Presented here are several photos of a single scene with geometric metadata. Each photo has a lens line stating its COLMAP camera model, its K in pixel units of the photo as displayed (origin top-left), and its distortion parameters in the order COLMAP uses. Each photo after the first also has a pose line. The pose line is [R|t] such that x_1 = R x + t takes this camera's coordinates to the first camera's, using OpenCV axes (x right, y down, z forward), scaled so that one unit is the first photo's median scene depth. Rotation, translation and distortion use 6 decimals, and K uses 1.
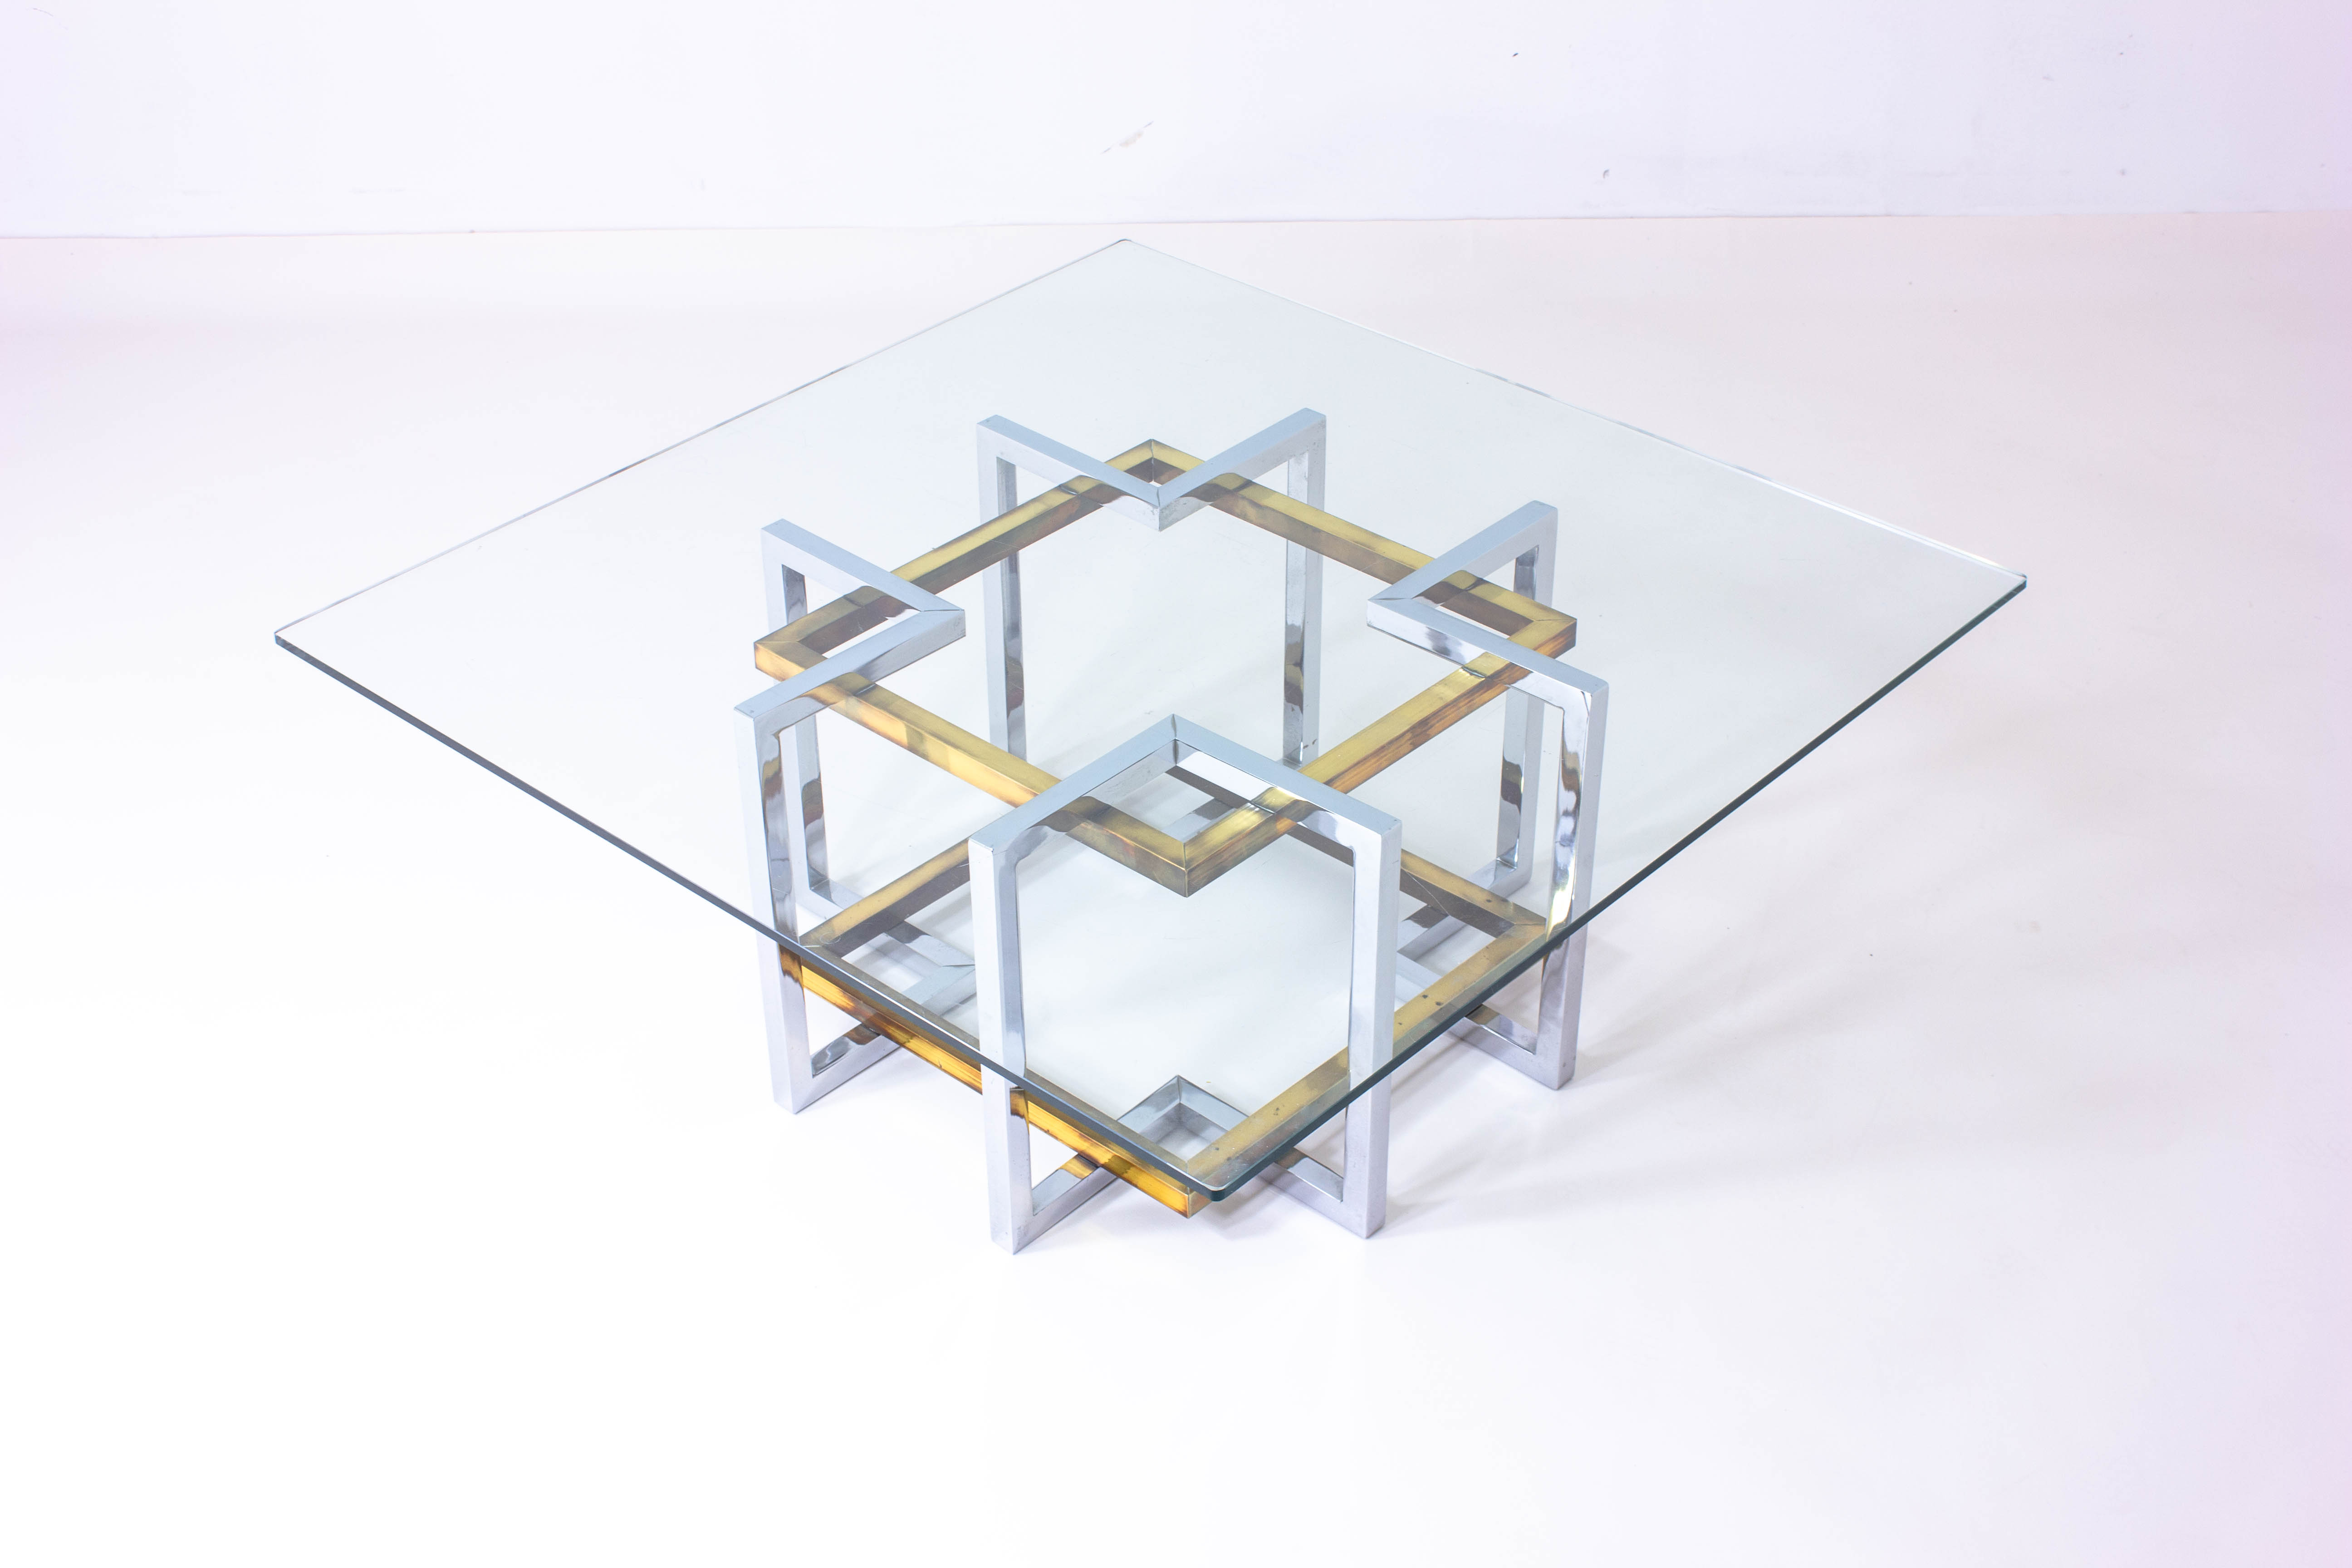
lens RADIAL K [[3086.4, 0, 1176.0], [0, 3086.4, 784.0], [0, 0, 1]] dist [-0.030947, 0.012262]
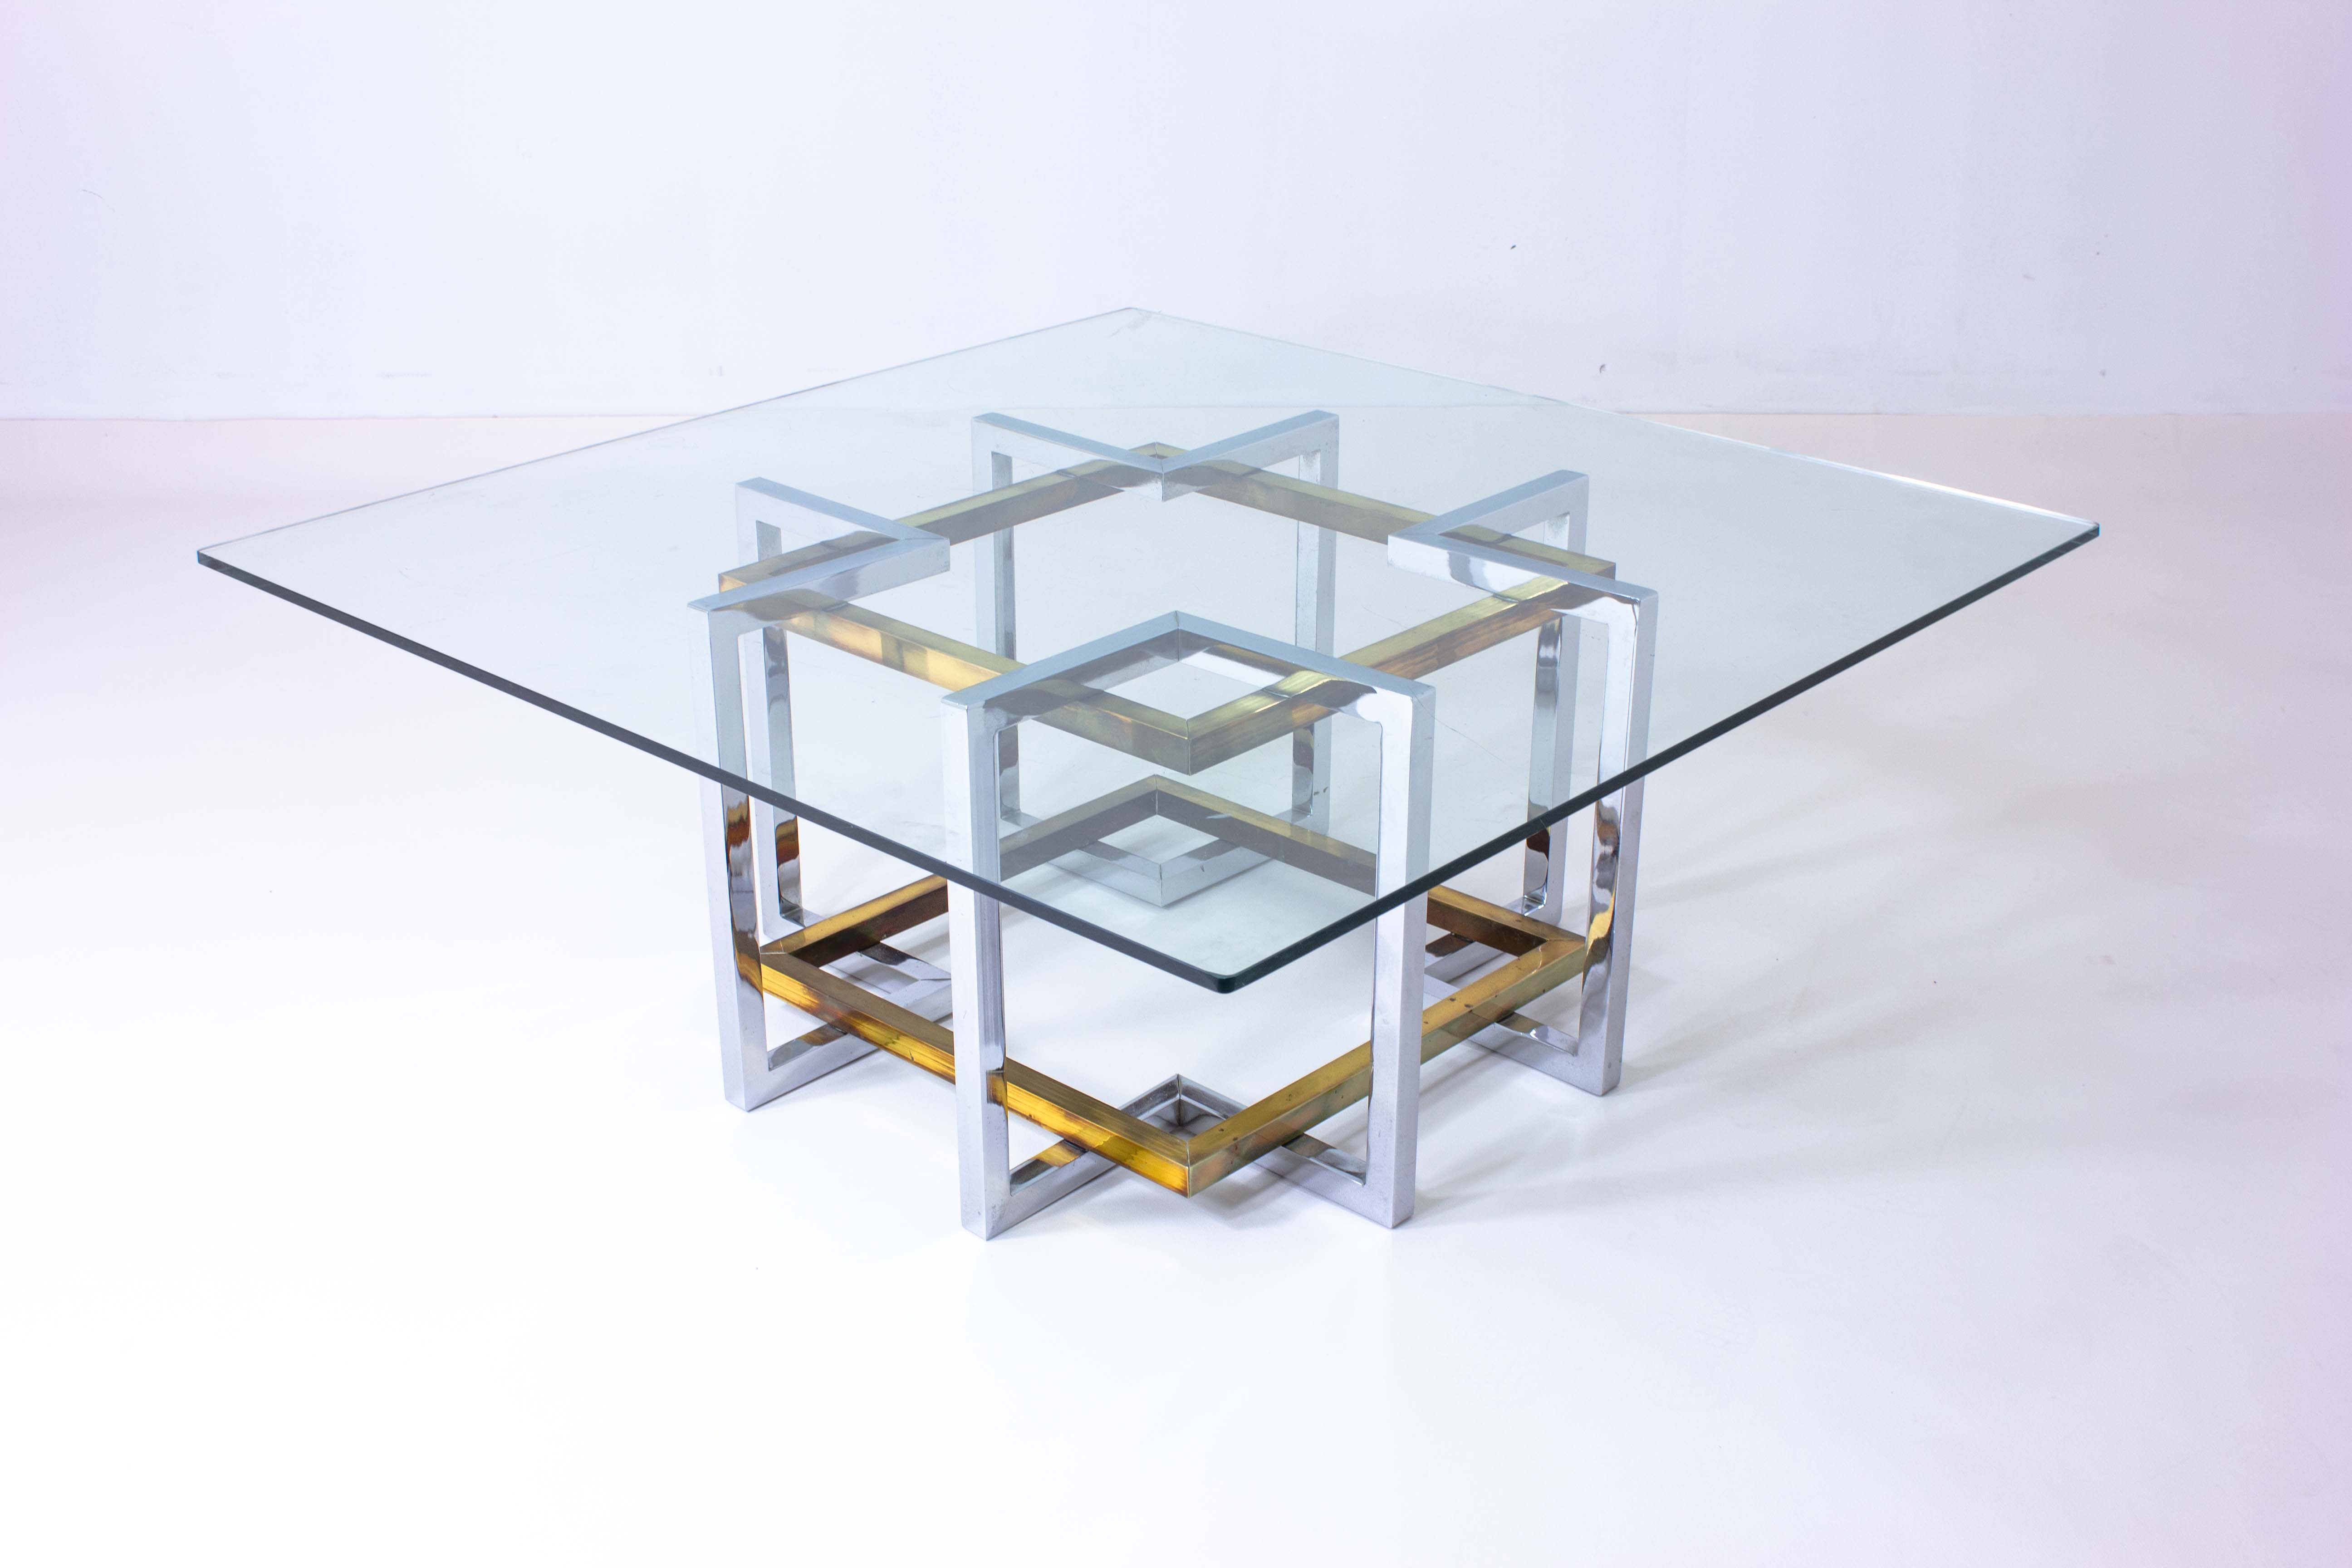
lens RADIAL K [[2696.4, 0, 1176.0], [0, 2696.4, 784.0], [0, 0, 1]] dist [-0.055402, -0.016777]
pose [[0.999963, 0.008276, -0.002236, 0.001203], [-0.008547, 0.982638, -0.185334, 0.156241], [0.000664, 0.185346, 0.982673, 0.216980]]
